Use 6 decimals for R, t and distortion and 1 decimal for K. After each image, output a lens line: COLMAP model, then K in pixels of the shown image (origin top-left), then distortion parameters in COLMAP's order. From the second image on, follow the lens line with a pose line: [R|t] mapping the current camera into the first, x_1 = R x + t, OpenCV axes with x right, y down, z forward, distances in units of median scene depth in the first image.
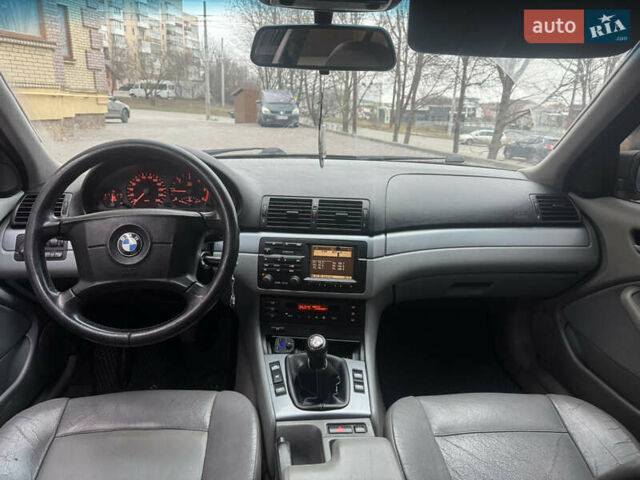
lens RADIAL K [[451.4, 0, 320.0], [0, 451.4, 240.0], [0, 0, 1]] dist [0.000117, 0.001039]
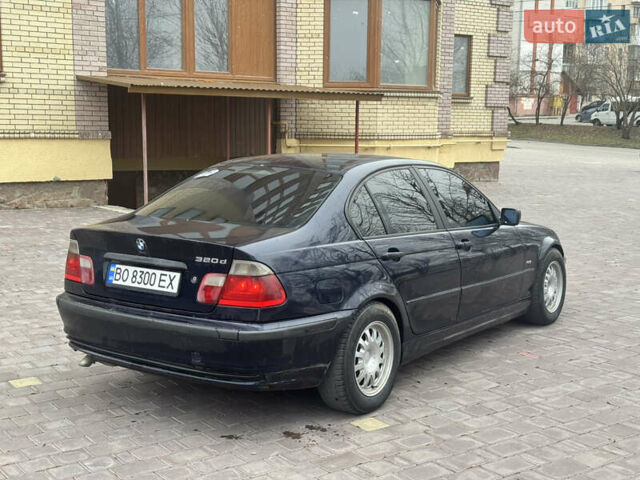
lens RADIAL K [[887.6, 0, 320.0], [0, 887.6, 240.0], [0, 0, 1]] dist [0.107997, -0.027773]
pose [[0.764889, 0.066587, -0.640711, 0.140698], [-0.174728, 0.978800, -0.106870, 0.032733], [0.620012, 0.193694, 0.760308, -0.161092]]
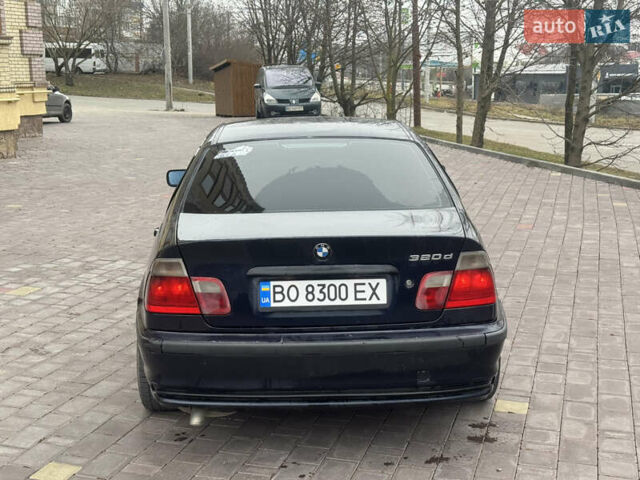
lens RADIAL K [[887.6, 0, 320.0], [0, 887.6, 240.0], [0, 0, 1]] dist [0.107997, -0.027773]
pose [[0.998030, -0.027815, -0.056238, 0.013932], [0.022127, 0.994805, -0.099361, 0.032836], [0.058709, 0.097921, 0.993461, -0.182852]]
